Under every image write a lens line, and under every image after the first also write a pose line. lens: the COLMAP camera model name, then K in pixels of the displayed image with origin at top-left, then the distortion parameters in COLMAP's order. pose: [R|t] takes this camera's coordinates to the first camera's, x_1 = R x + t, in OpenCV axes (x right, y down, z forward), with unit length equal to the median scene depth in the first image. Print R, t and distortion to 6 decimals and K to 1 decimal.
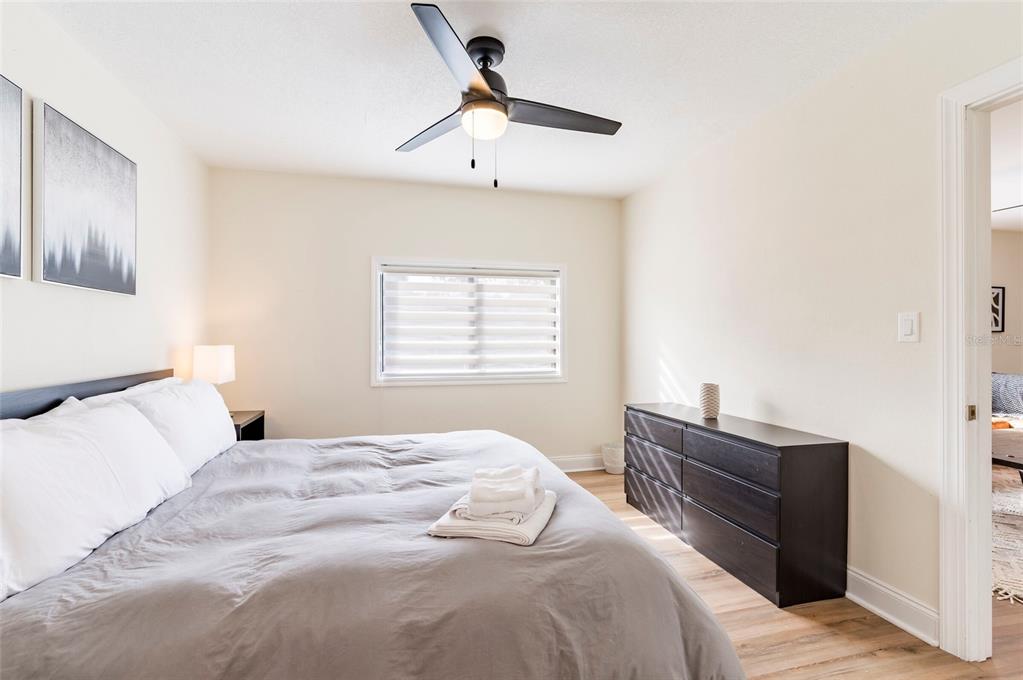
lens RADIAL K [[463.9, 0, 517.7], [0, 463.9, 340.9], [0, 0, 1]] dist [0.008517, -0.001296]
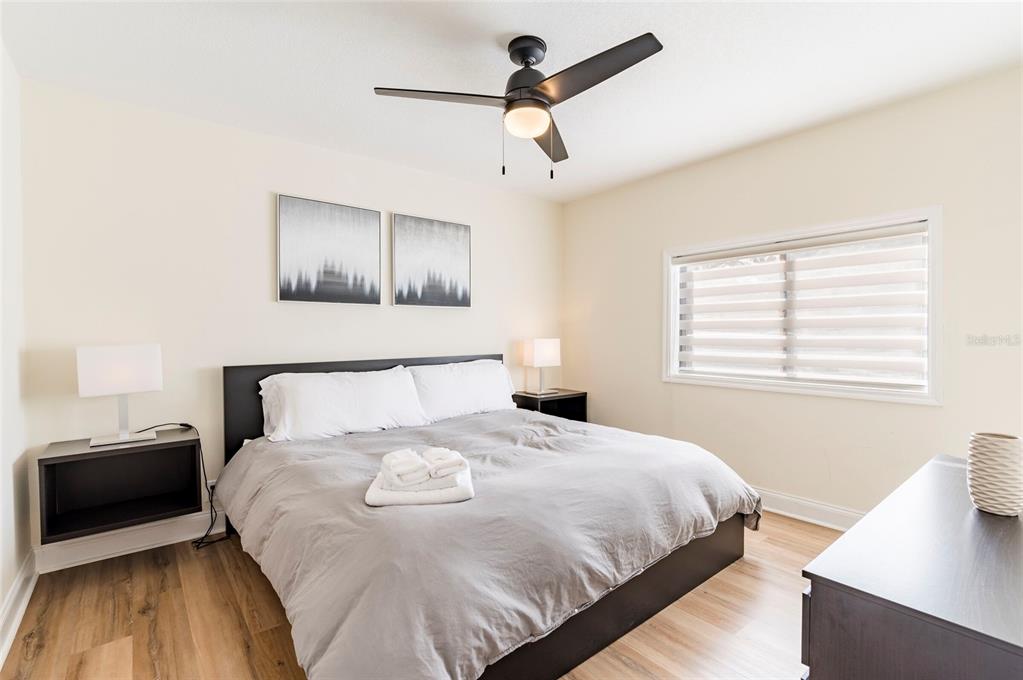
lens RADIAL K [[463.9, 0, 519.3], [0, 463.9, 338.1], [0, 0, 1]] dist [0.008517, -0.001296]
pose [[0.432162, 0.006507, -0.901772, 0.751610], [0.000247, 0.999973, 0.007334, -0.003043], [0.901796, -0.003392, 0.432149, 0.484159]]
